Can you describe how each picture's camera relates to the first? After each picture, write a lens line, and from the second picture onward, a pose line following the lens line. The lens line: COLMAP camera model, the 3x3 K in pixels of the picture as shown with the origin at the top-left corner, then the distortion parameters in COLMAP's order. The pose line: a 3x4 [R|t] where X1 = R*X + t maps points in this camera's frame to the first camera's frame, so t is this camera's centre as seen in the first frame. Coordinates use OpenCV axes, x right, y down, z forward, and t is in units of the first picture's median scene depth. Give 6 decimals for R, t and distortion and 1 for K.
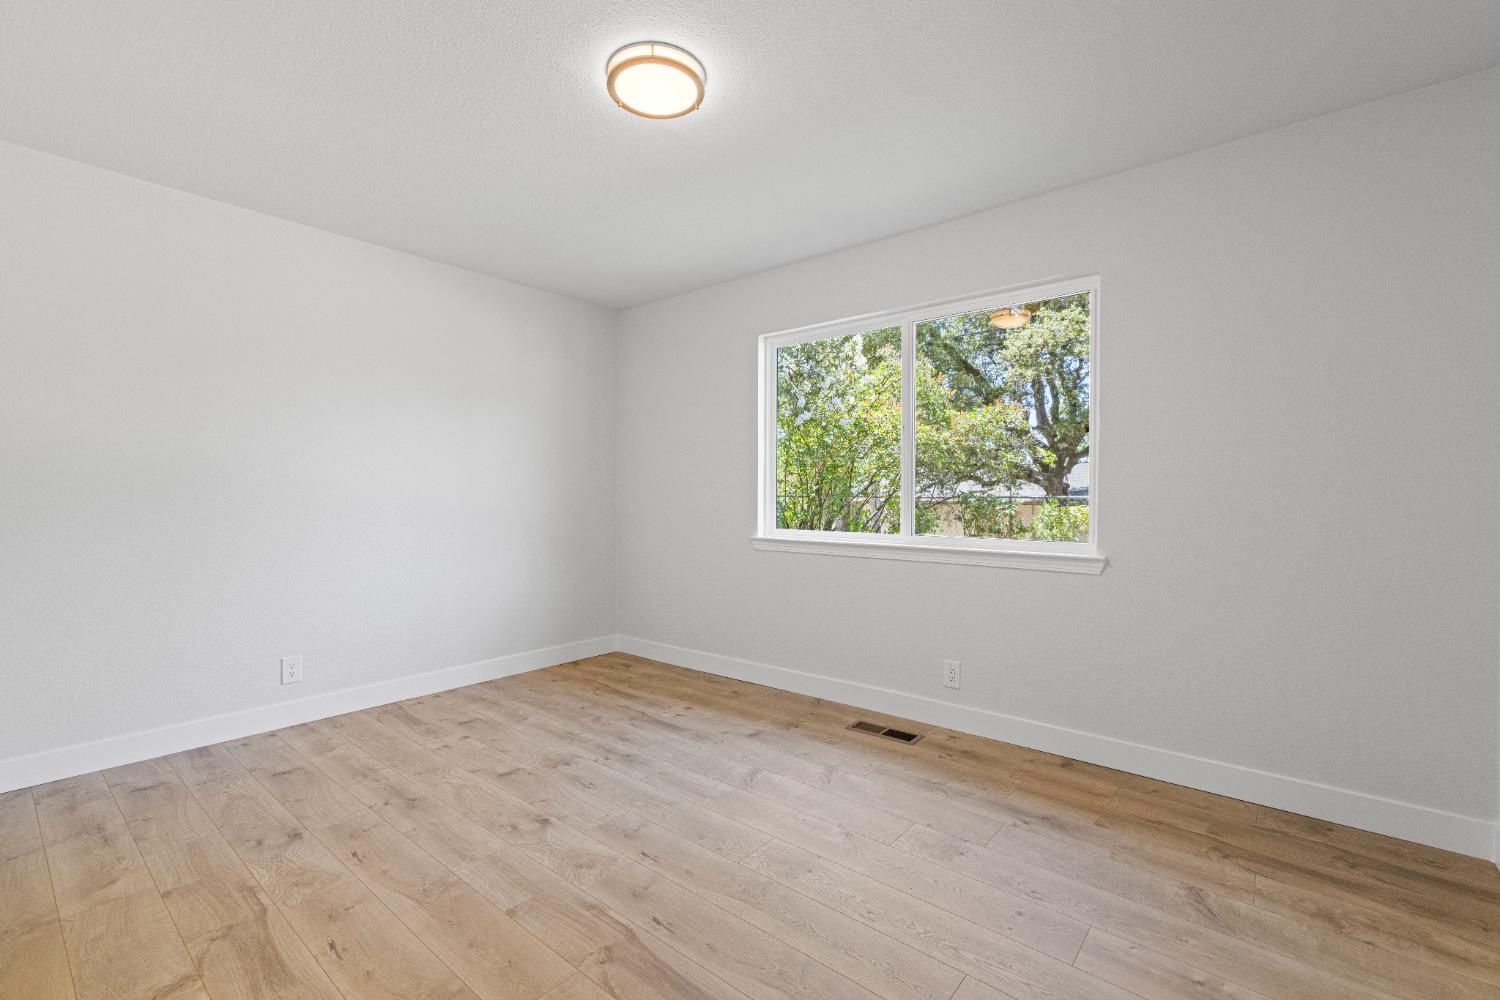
lens RADIAL K [[657.7, 0, 737.5], [0, 657.7, 495.2], [0, 0, 1]] dist [-0.000309, -0.000535]
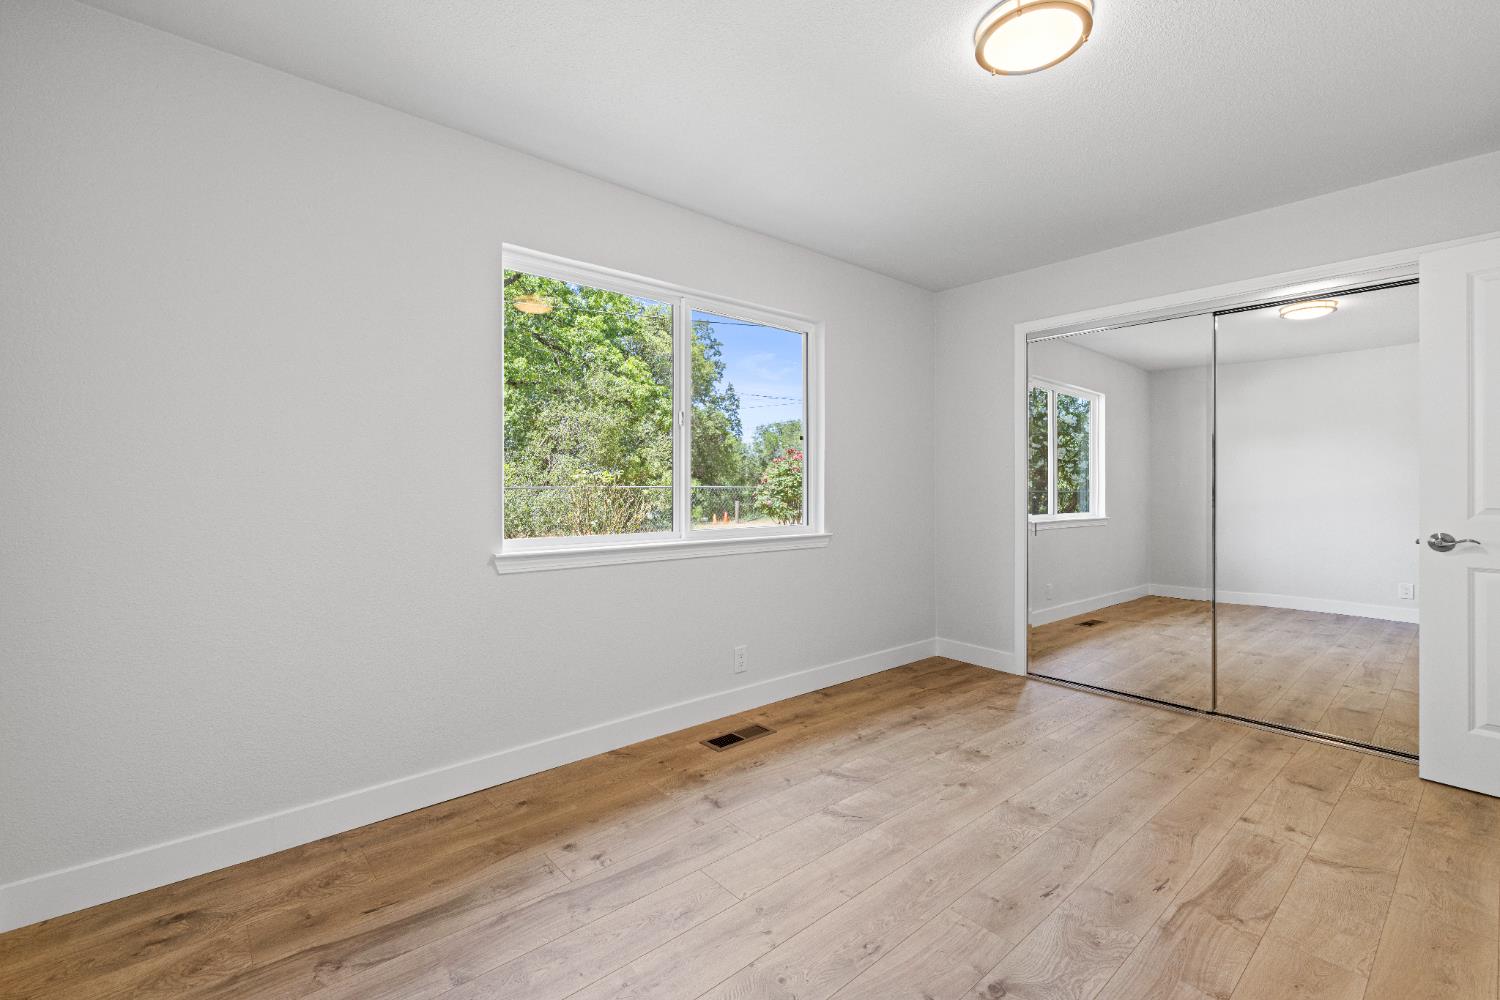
lens RADIAL K [[657.7, 0, 737.5], [0, 657.7, 495.2], [0, 0, 1]] dist [-0.000309, -0.000535]
pose [[0.153467, -0.012730, 0.988072, -0.783708], [0.001031, 0.999919, 0.012723, -0.005269], [-0.988153, -0.000934, 0.153468, 0.927652]]
